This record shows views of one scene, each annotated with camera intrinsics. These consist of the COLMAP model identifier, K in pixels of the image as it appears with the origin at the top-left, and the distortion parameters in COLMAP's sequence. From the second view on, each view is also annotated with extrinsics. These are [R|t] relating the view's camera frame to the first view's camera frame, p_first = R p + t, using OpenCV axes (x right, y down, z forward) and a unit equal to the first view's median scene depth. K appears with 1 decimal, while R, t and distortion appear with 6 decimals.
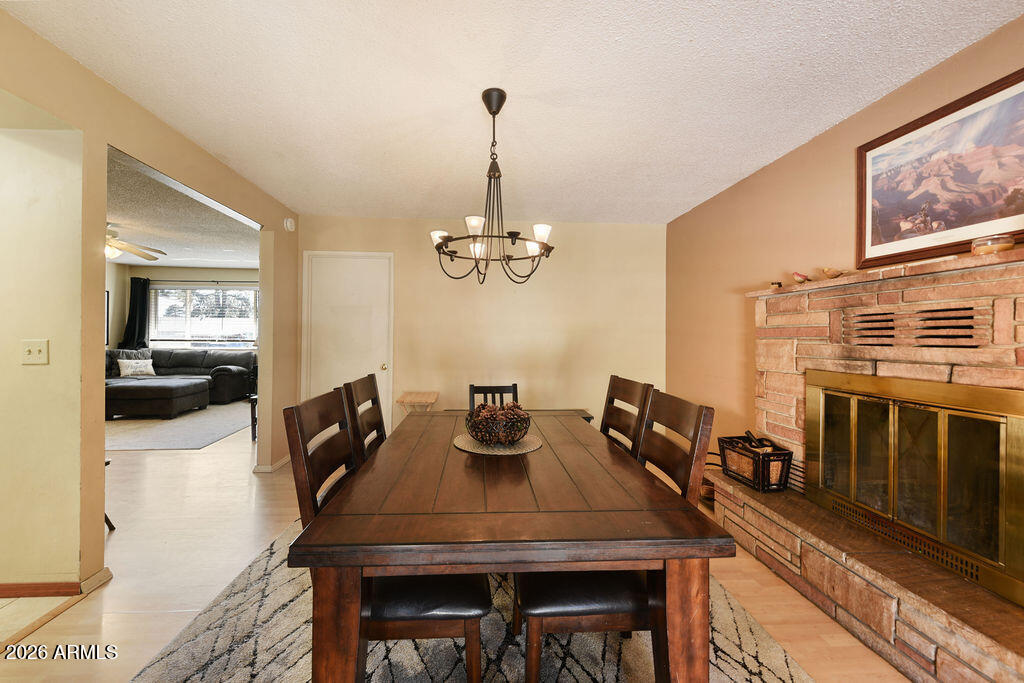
lens RADIAL K [[409.5, 0, 505.8], [0, 409.5, 333.5], [0, 0, 1]] dist [0.003965, -0.000075]
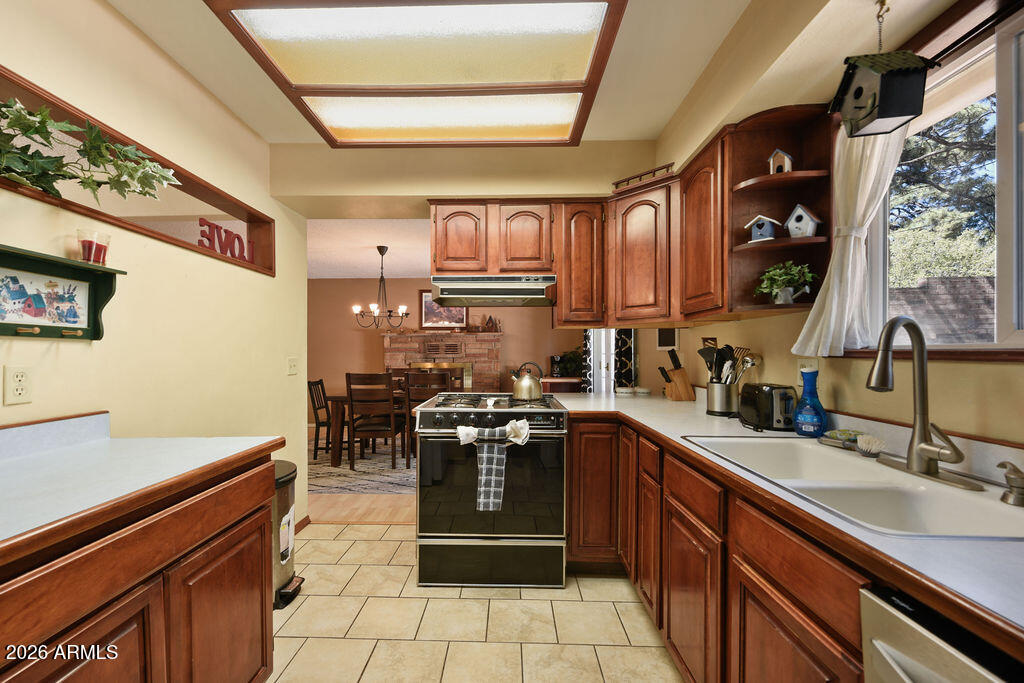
lens RADIAL K [[409.5, 0, 512.2], [0, 409.5, 345.4], [0, 0, 1]] dist [0.003965, -0.000075]
pose [[0.062949, 0.005056, 0.998004, -2.133189], [0.001877, 0.999985, -0.005185, -0.019692], [-0.998015, 0.002200, 0.062938, 0.117371]]
